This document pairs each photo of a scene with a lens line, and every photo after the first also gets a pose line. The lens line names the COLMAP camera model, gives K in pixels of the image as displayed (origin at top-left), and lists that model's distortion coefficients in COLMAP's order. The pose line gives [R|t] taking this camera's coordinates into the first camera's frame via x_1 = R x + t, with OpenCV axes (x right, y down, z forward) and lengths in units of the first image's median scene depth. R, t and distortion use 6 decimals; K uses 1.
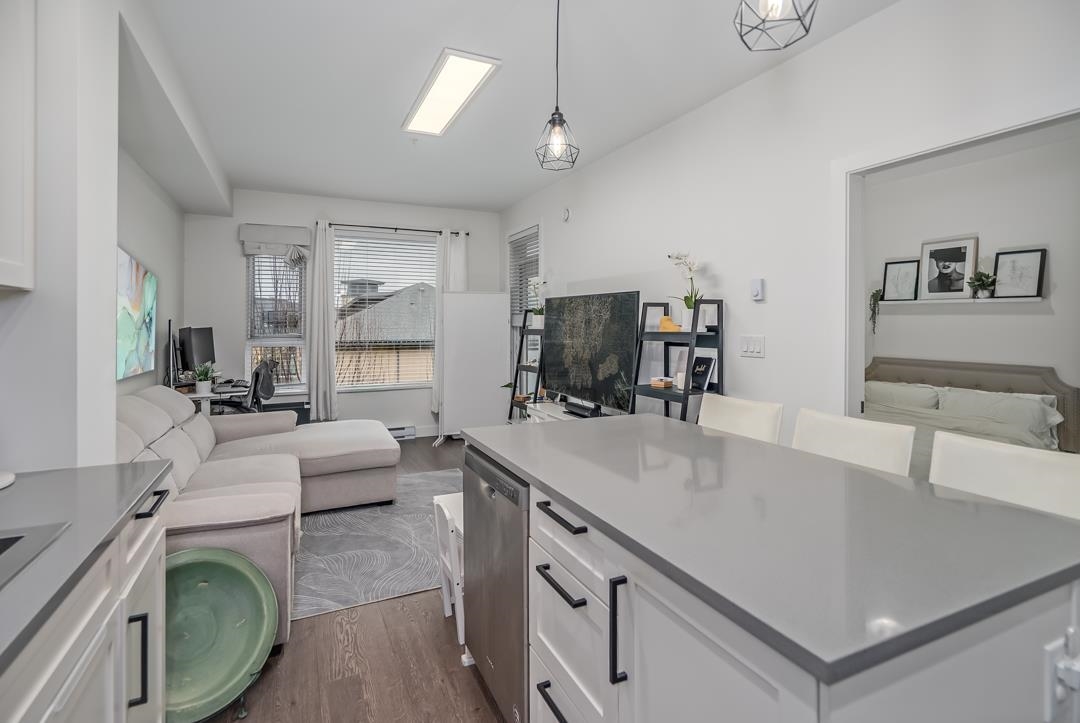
lens RADIAL K [[519.9, 0, 550.6], [0, 519.9, 324.2], [0, 0, 1]] dist [-0.011832, 0.005766]
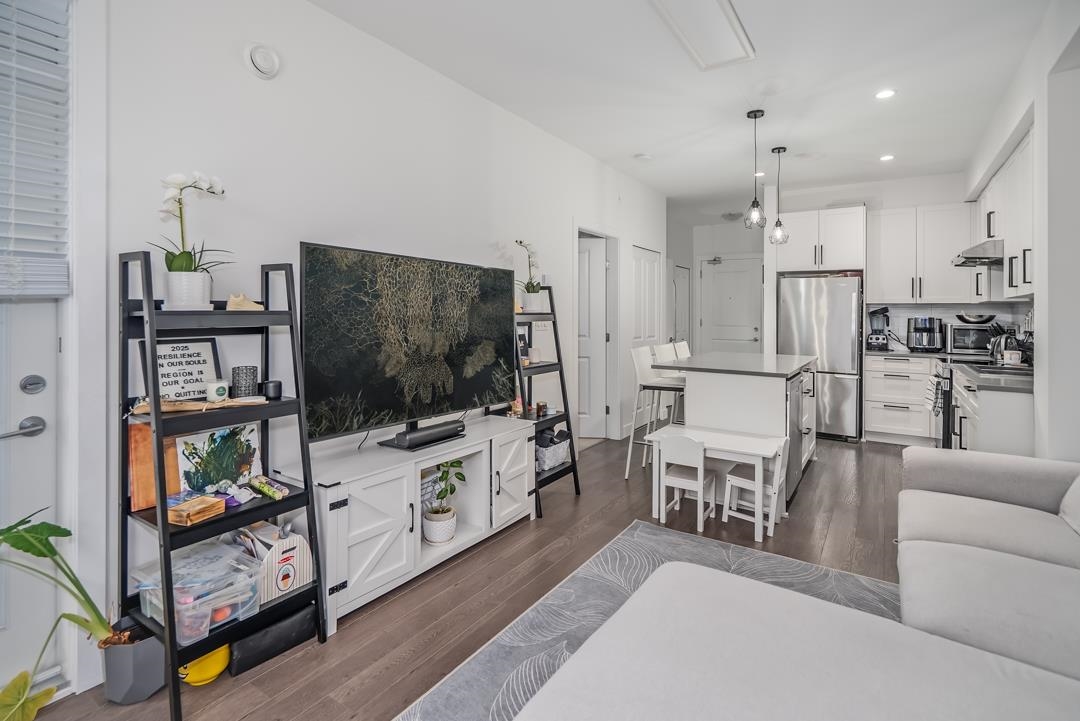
lens RADIAL K [[519.9, 0, 527.6], [0, 519.9, 308.7], [0, 0, 1]] dist [-0.011832, 0.005766]
pose [[-0.489070, -0.003857, 0.872236, -0.547064], [-0.010872, 0.999939, -0.001674, 0.007191], [-0.872177, -0.010302, -0.489083, 1.159246]]
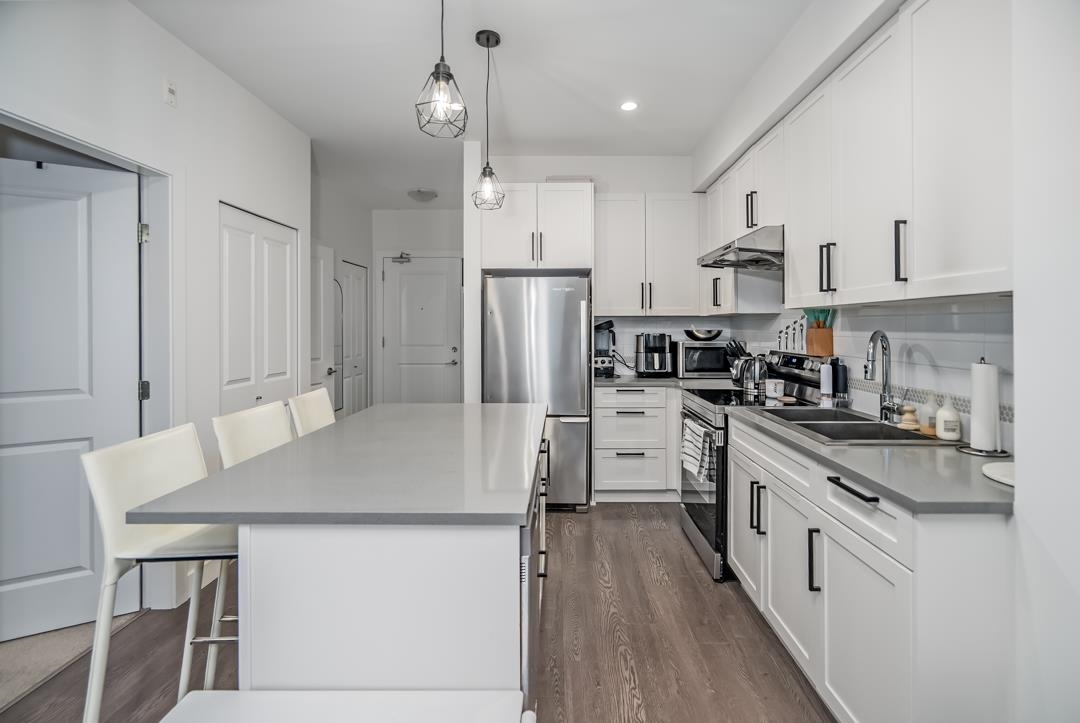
lens RADIAL K [[519.9, 0, 559.6], [0, 519.9, 318.0], [0, 0, 1]] dist [-0.011832, 0.005766]
pose [[-0.899536, 0.001263, 0.436844, -0.211965], [-0.004079, 0.999928, -0.011290, -0.001378], [-0.436827, -0.011938, -0.899466, 0.700147]]
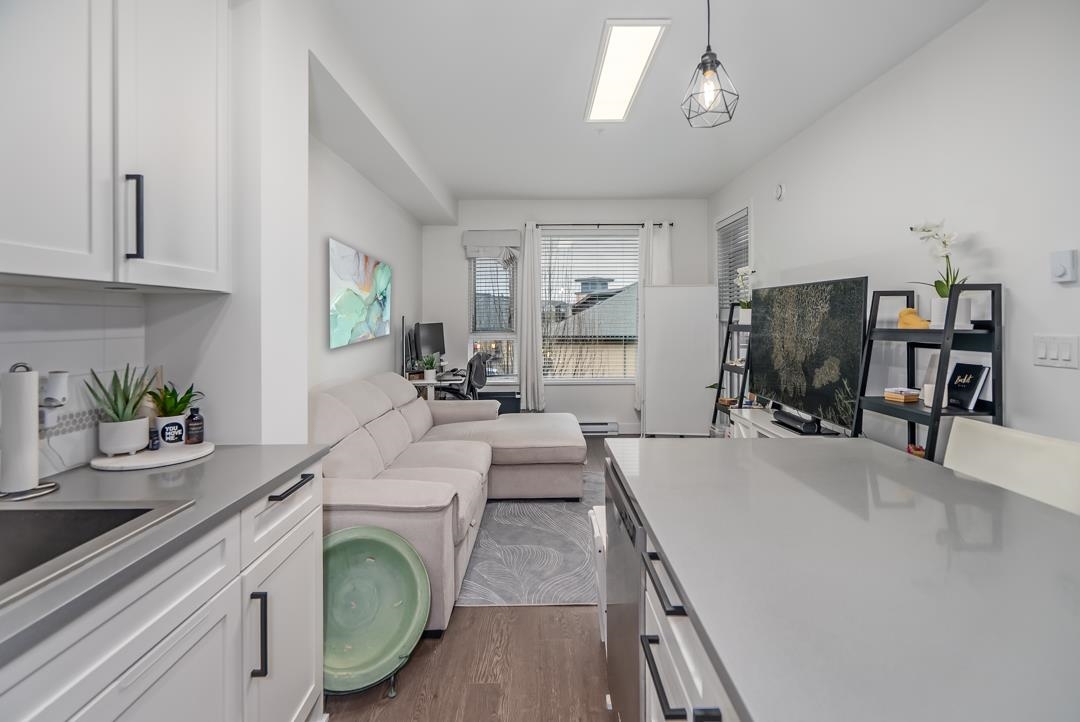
lens RADIAL K [[519.9, 0, 544.4], [0, 519.9, 318.5], [0, 0, 1]] dist [-0.011832, 0.005766]
pose [[0.903562, -0.003174, -0.428446, 0.052568], [0.002590, 0.999995, -0.001945, -0.000242], [0.428450, 0.000648, 0.903565, 0.073177]]
